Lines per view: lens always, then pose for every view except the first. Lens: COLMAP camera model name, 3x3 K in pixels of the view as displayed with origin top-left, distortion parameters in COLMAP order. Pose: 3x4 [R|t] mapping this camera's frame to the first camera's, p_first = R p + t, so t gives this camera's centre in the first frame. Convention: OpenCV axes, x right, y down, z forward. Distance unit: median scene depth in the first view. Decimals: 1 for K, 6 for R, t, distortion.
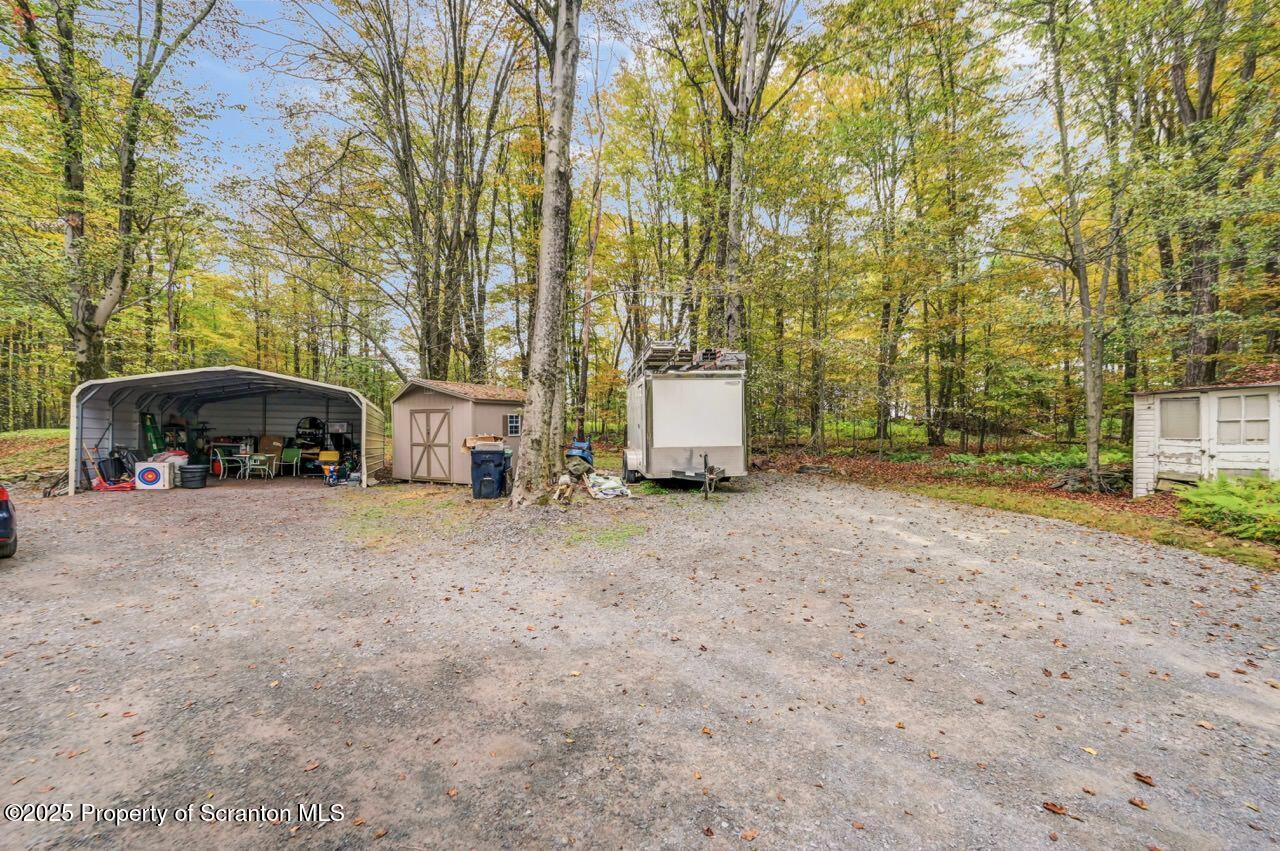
lens RADIAL K [[512.9, 0, 644.4], [0, 512.9, 442.3], [0, 0, 1]] dist [0.004392, 0.000287]
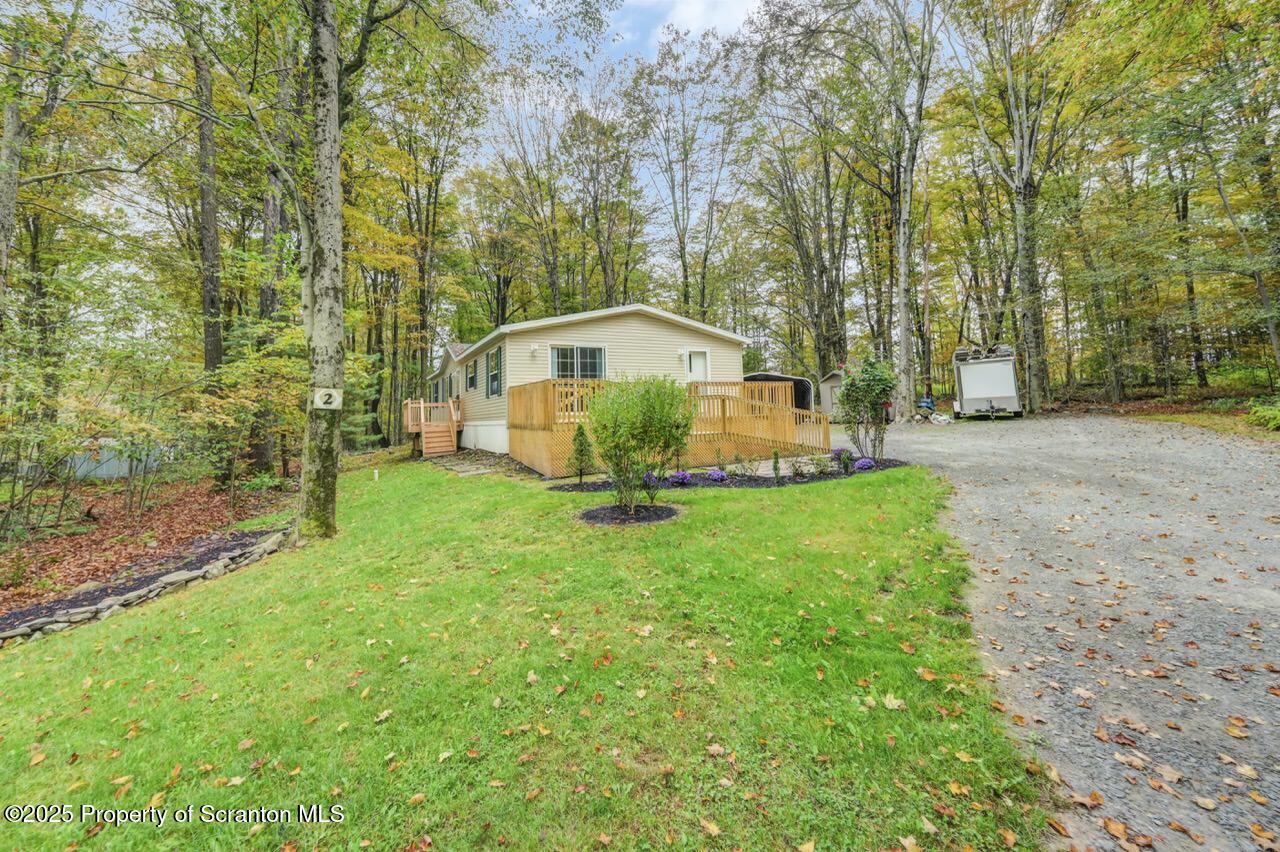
lens RADIAL K [[541.4, 0, 629.9], [0, 541.4, 348.9], [0, 0, 1]] dist [-0.002986, -0.000069]
pose [[0.802098, -0.087747, -0.590711, 0.239340], [0.021947, 0.992810, -0.117675, 0.036779], [0.596789, 0.081422, 0.798256, -1.543266]]
